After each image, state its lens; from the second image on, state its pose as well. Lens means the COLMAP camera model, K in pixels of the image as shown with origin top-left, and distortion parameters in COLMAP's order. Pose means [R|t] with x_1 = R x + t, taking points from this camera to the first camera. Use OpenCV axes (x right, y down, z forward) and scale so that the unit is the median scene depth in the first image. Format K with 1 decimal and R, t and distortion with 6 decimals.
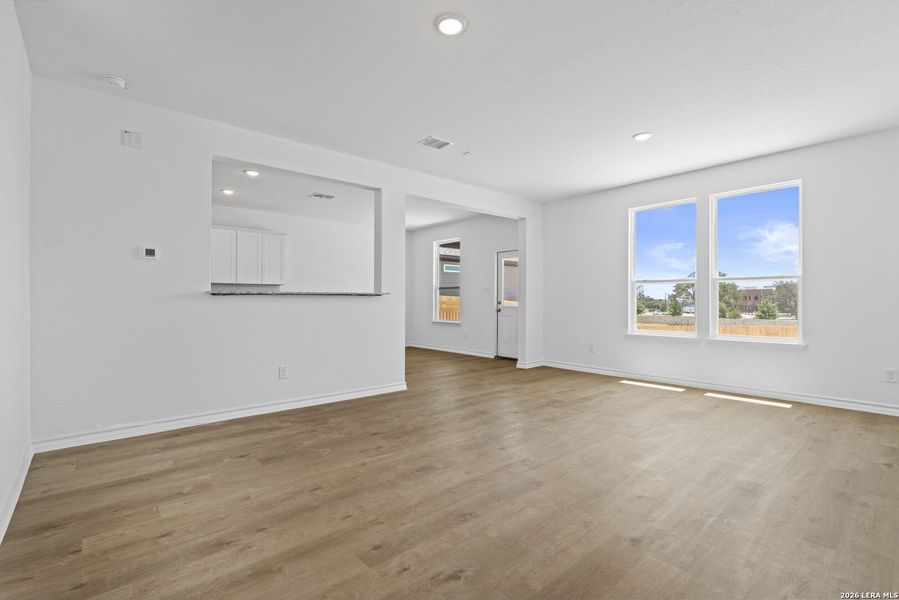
lens RADIAL K [[416.2, 0, 448.2], [0, 416.2, 303.0], [0, 0, 1]] dist [-0.000640, -0.000172]
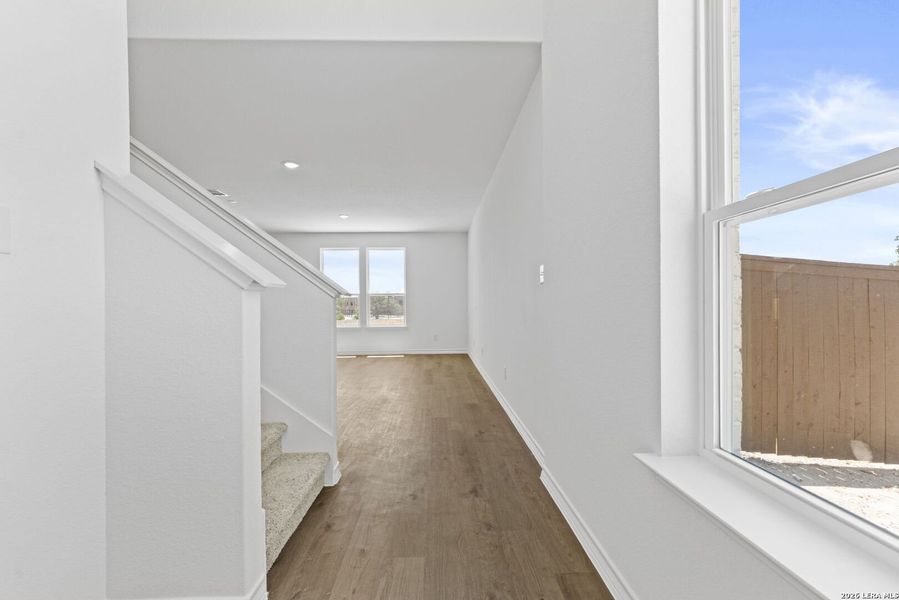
lens RADIAL K [[390.0, 0, 448.8], [0, 390.0, 305.6], [0, 0, 1]] dist [0.000911, -0.000367]
pose [[0.629459, -0.008914, 0.776983, -0.460770], [0.016364, 0.999865, -0.001786, 0.003256], [-0.776862, 0.013839, 0.629519, -0.343489]]
